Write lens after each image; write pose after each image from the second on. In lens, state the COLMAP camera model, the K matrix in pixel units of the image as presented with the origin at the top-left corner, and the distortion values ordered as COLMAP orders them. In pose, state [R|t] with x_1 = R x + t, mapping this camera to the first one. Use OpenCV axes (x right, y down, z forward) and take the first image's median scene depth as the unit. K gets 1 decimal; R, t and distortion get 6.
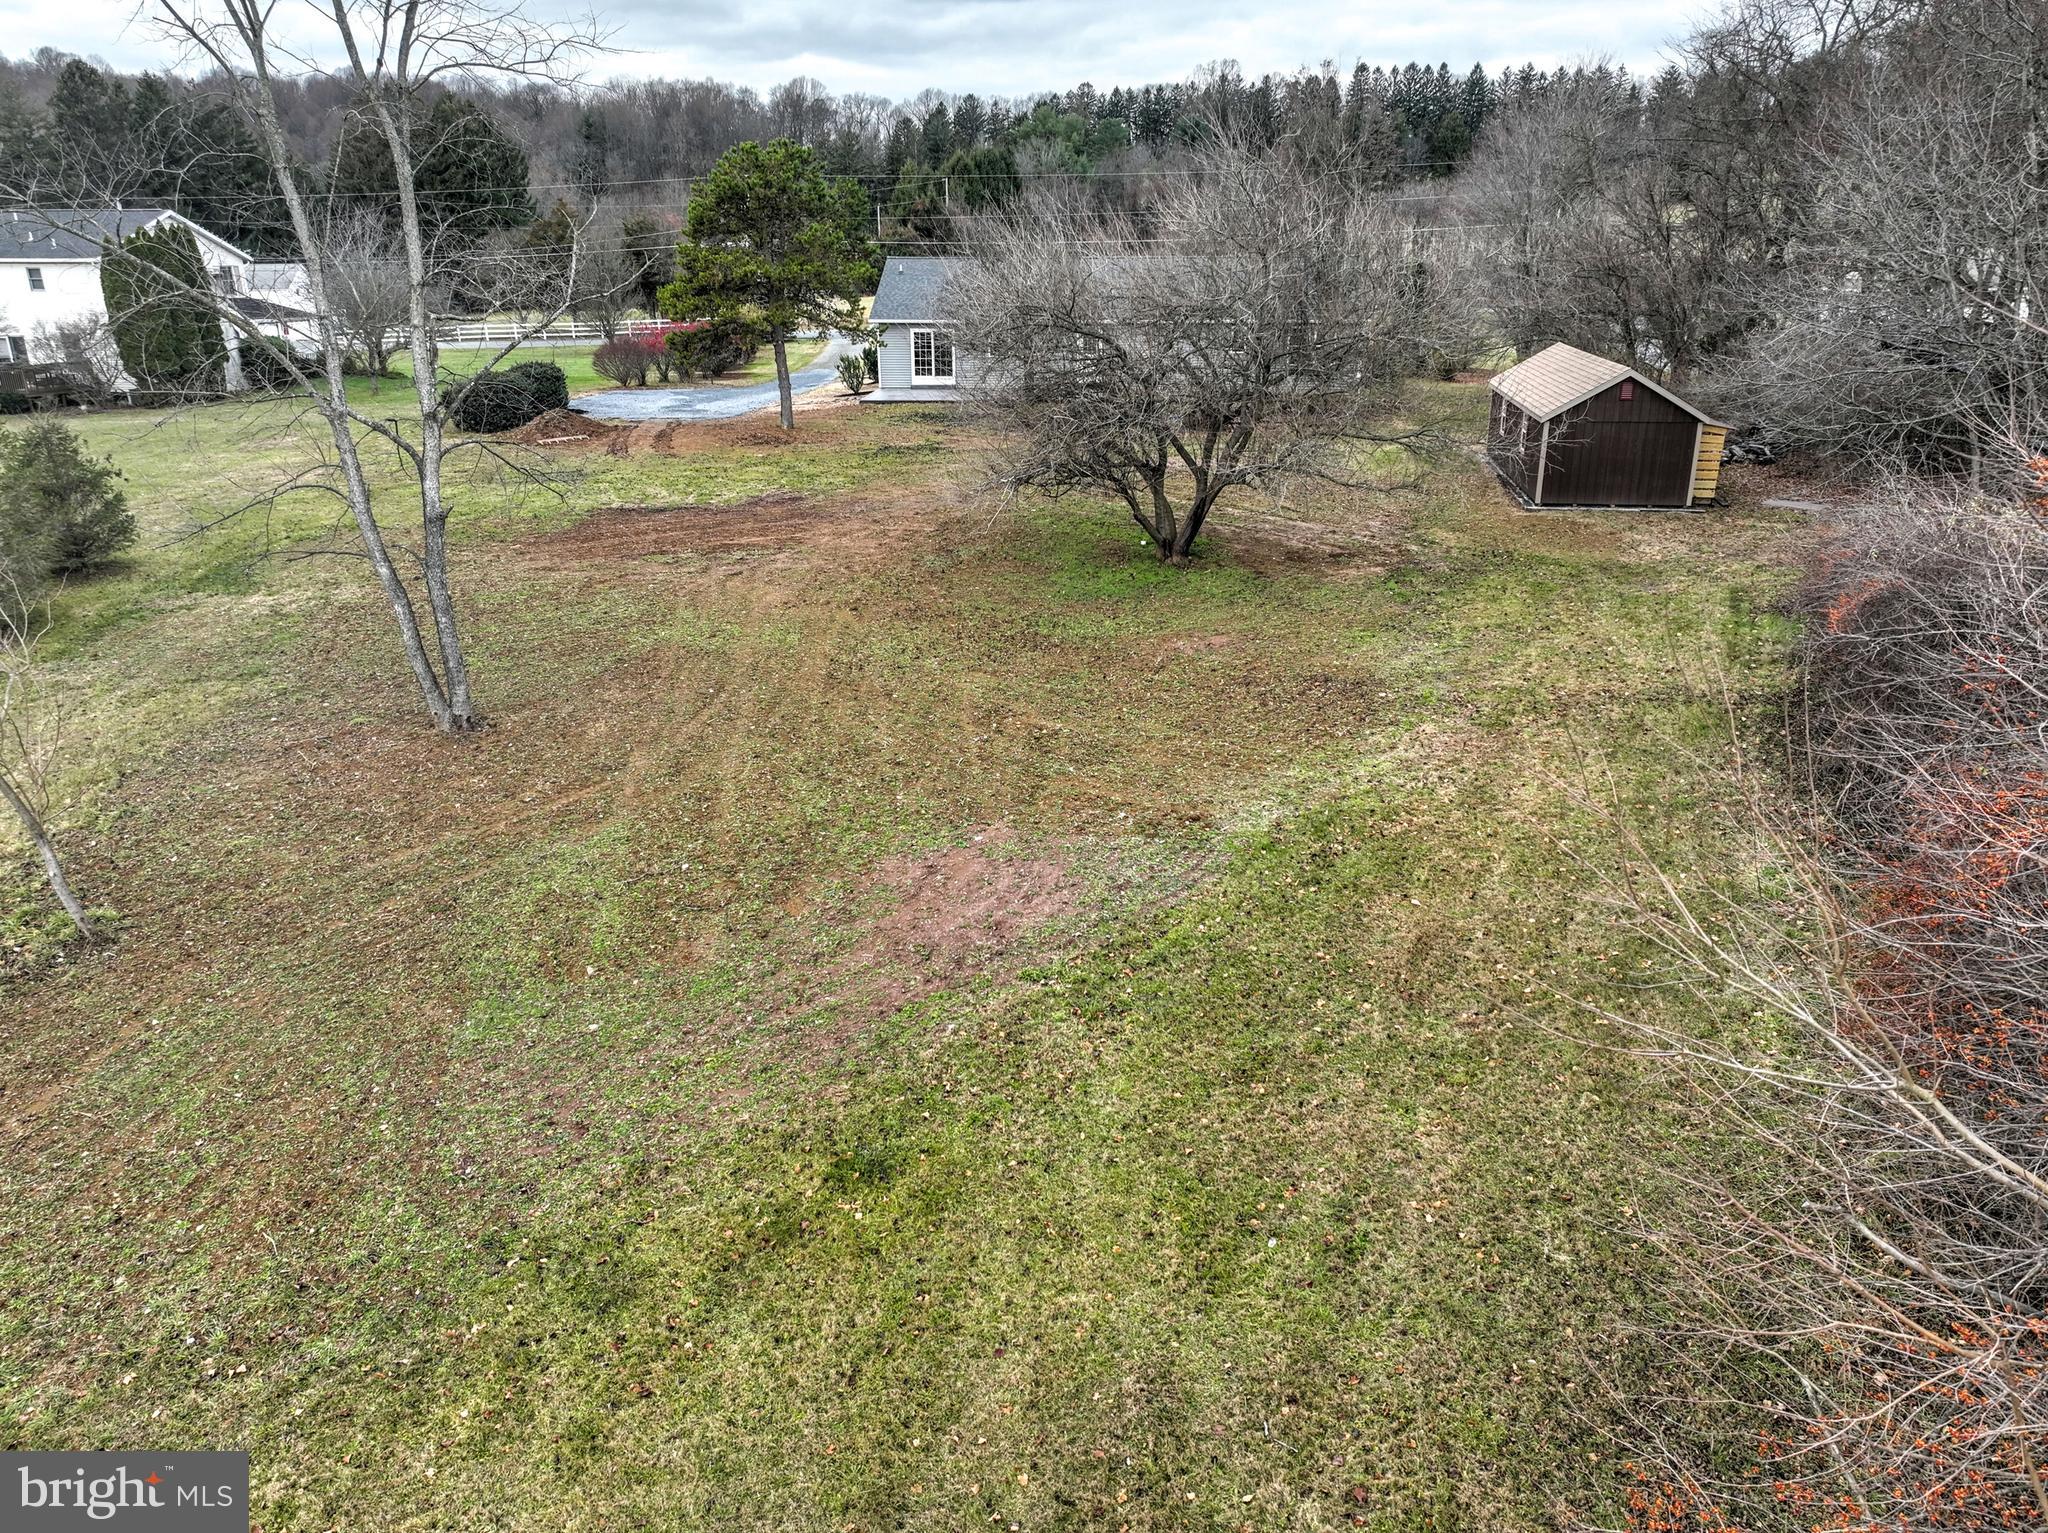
lens RADIAL K [[1438.5, 0, 1035.7], [0, 1438.5, 763.0], [0, 0, 1]] dist [0.001306, 0.011344]
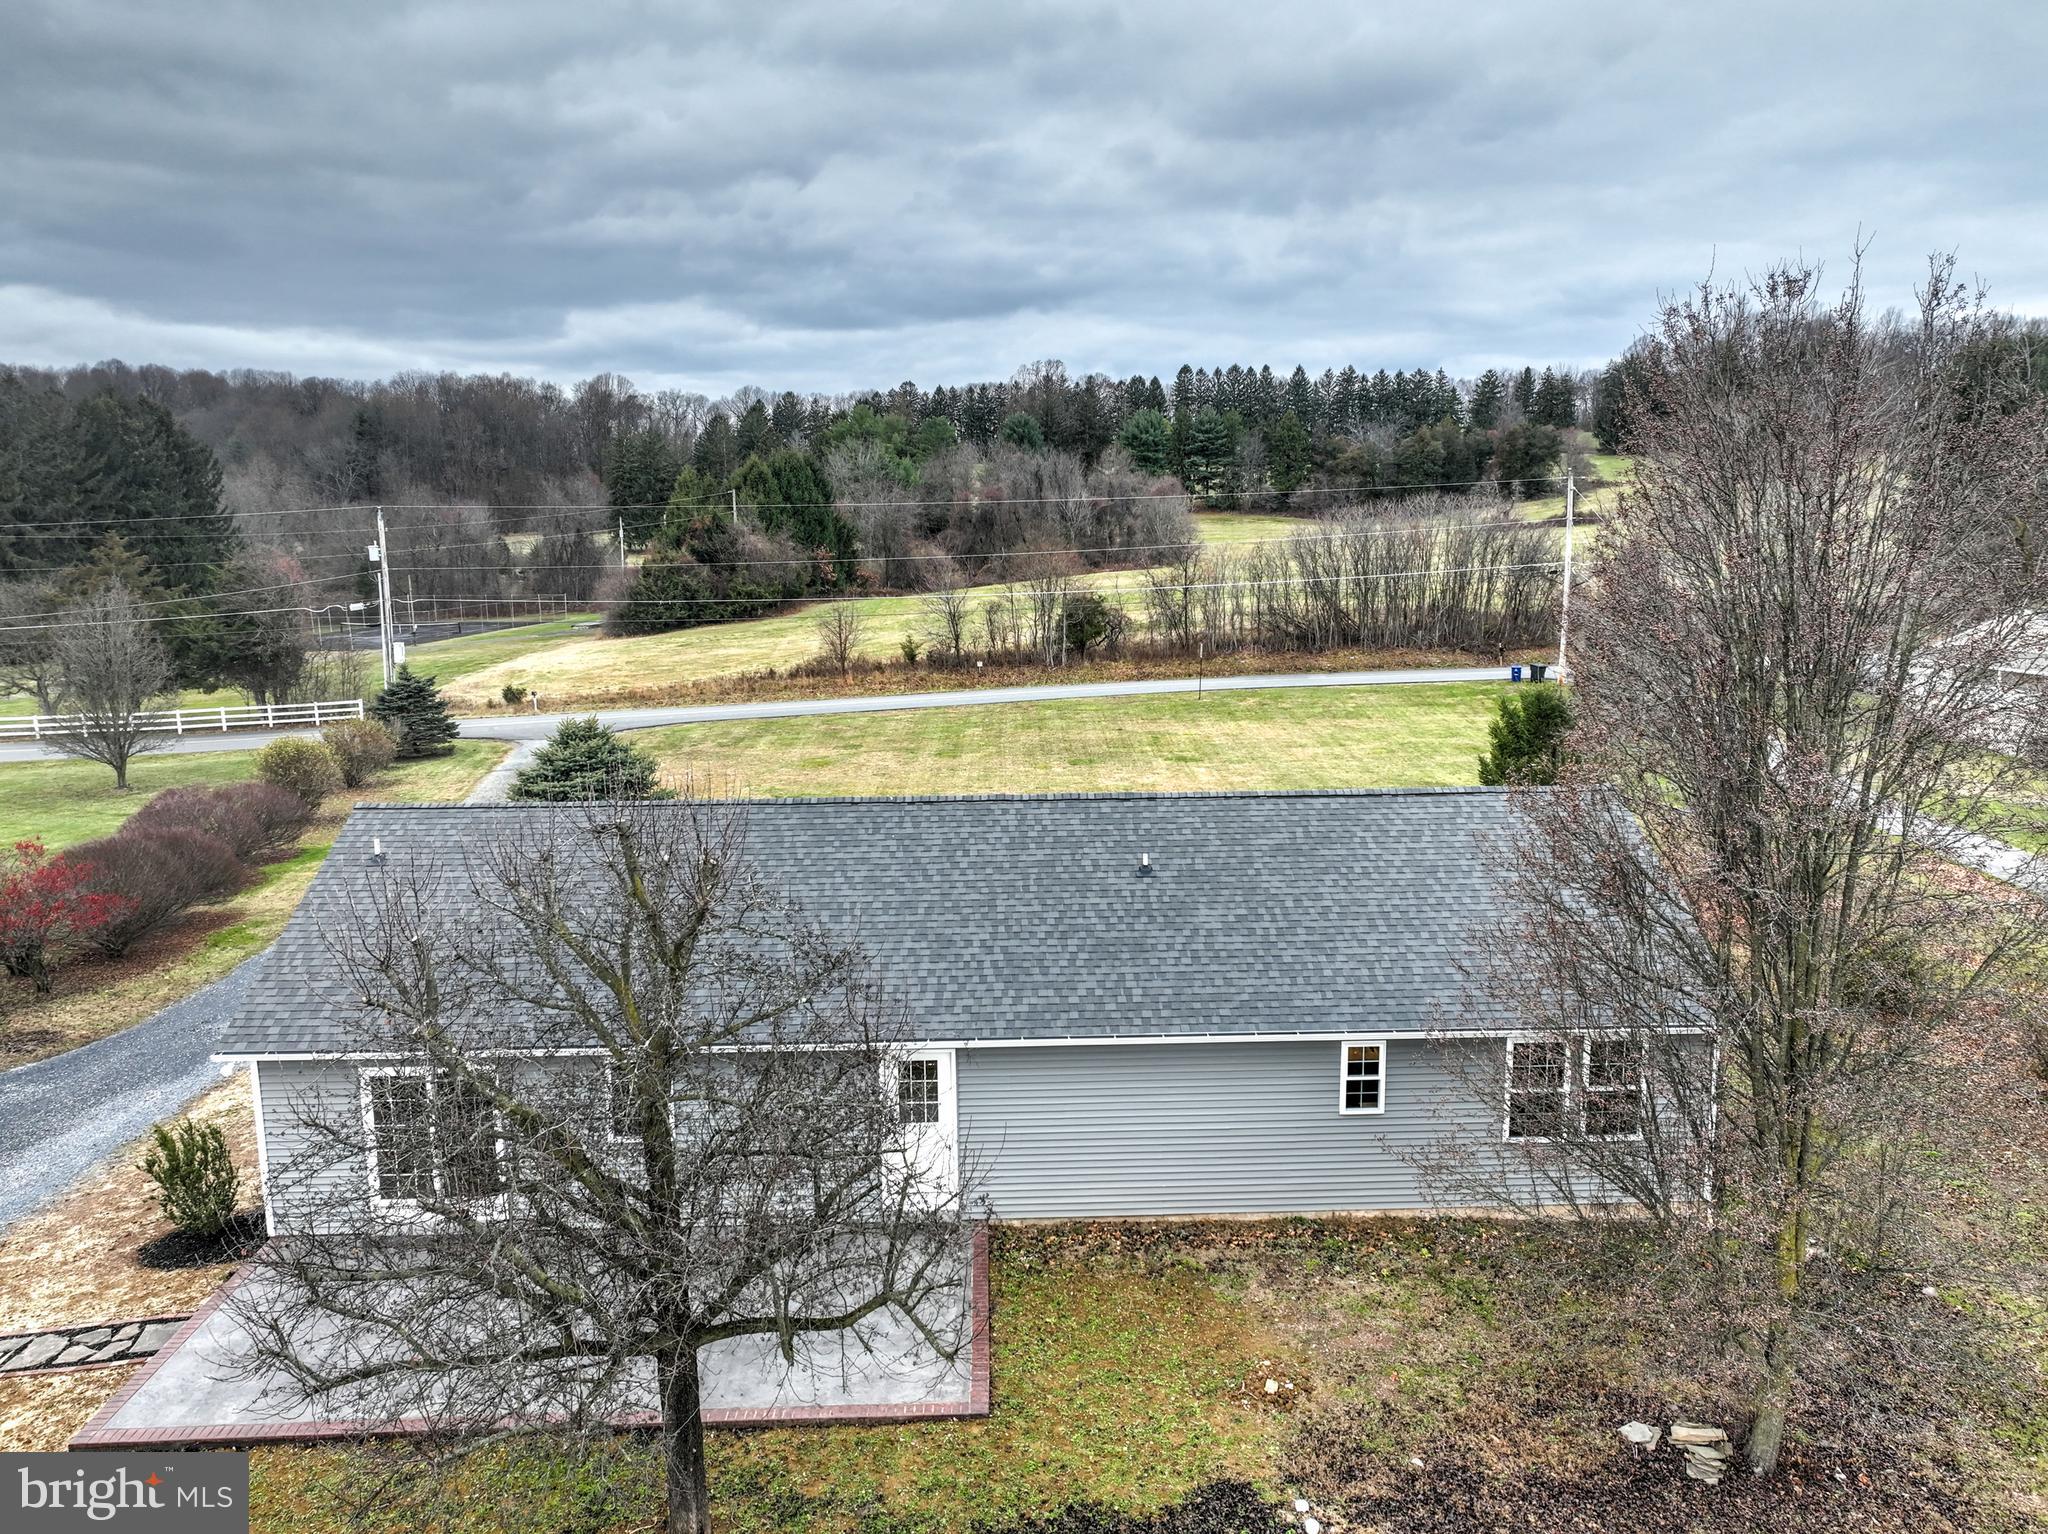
lens RADIAL K [[1434.7, 0, 1024.0], [0, 1434.7, 767.0], [0, 0, 1]] dist [0.008000, -0.001285]
pose [[0.994054, -0.022596, 0.106519, 0.003818], [0.041272, 0.983427, -0.176546, -0.042856], [-0.100764, 0.179892, 0.978512, 0.091952]]
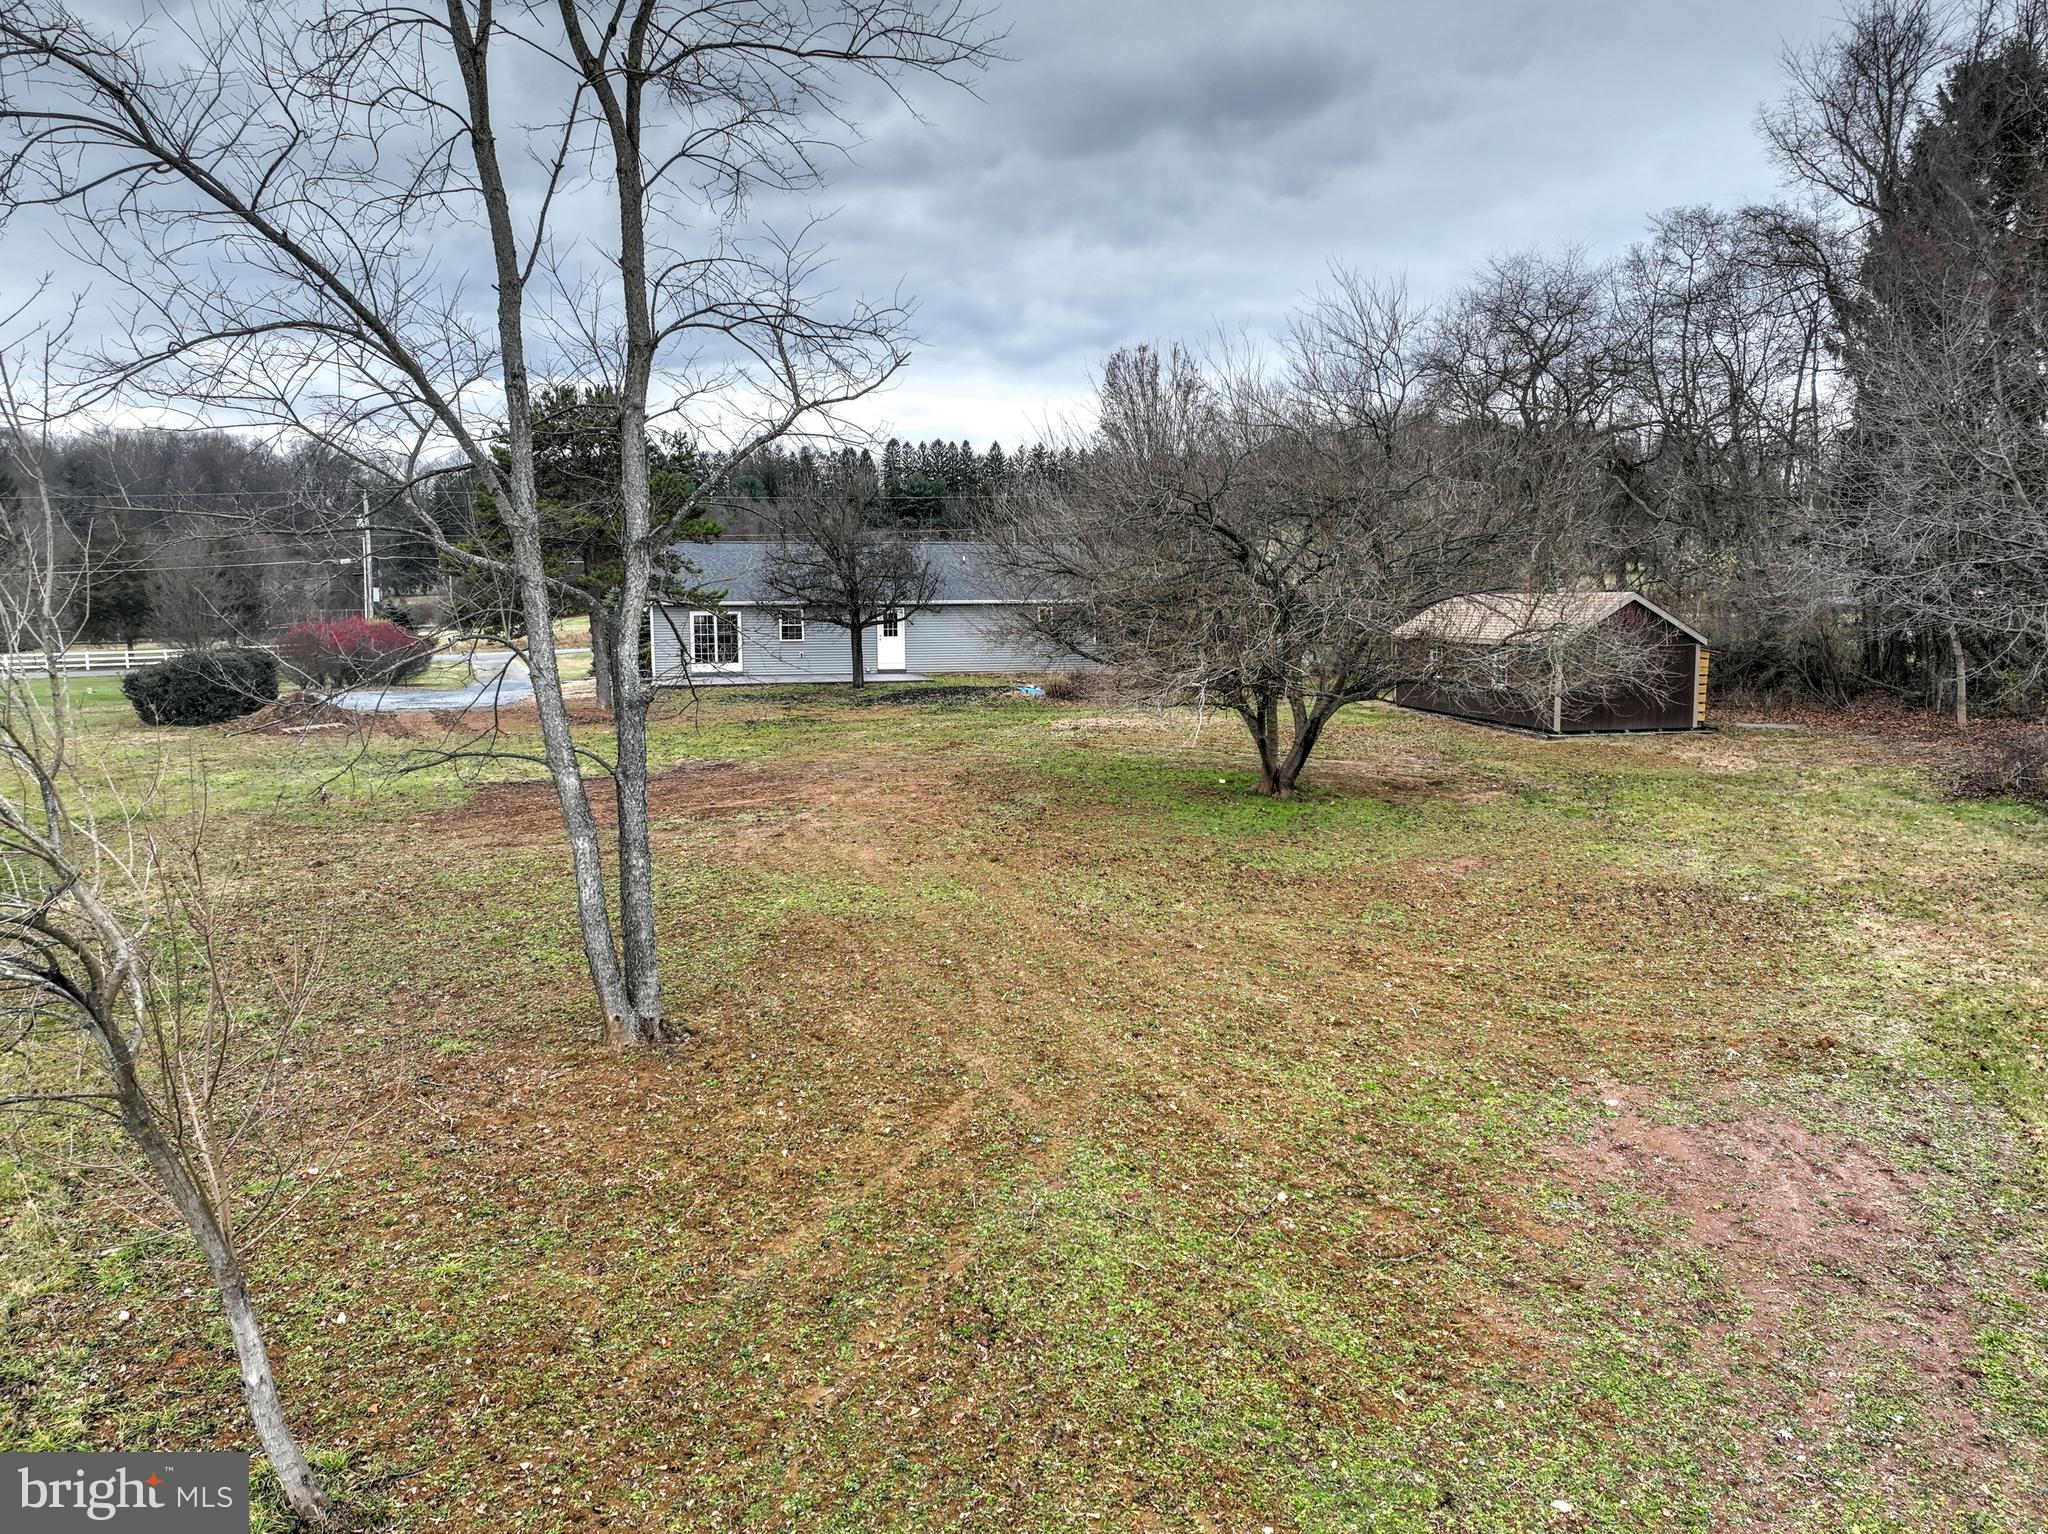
lens RADIAL K [[1438.5, 0, 1035.7], [0, 1438.5, 763.5], [0, 0, 1]] dist [0.001306, 0.011344]
pose [[0.948766, -0.037710, 0.313723, -0.022924], [0.109923, 0.970229, -0.215808, 0.000642], [-0.296244, 0.239236, 0.924665, 0.018675]]
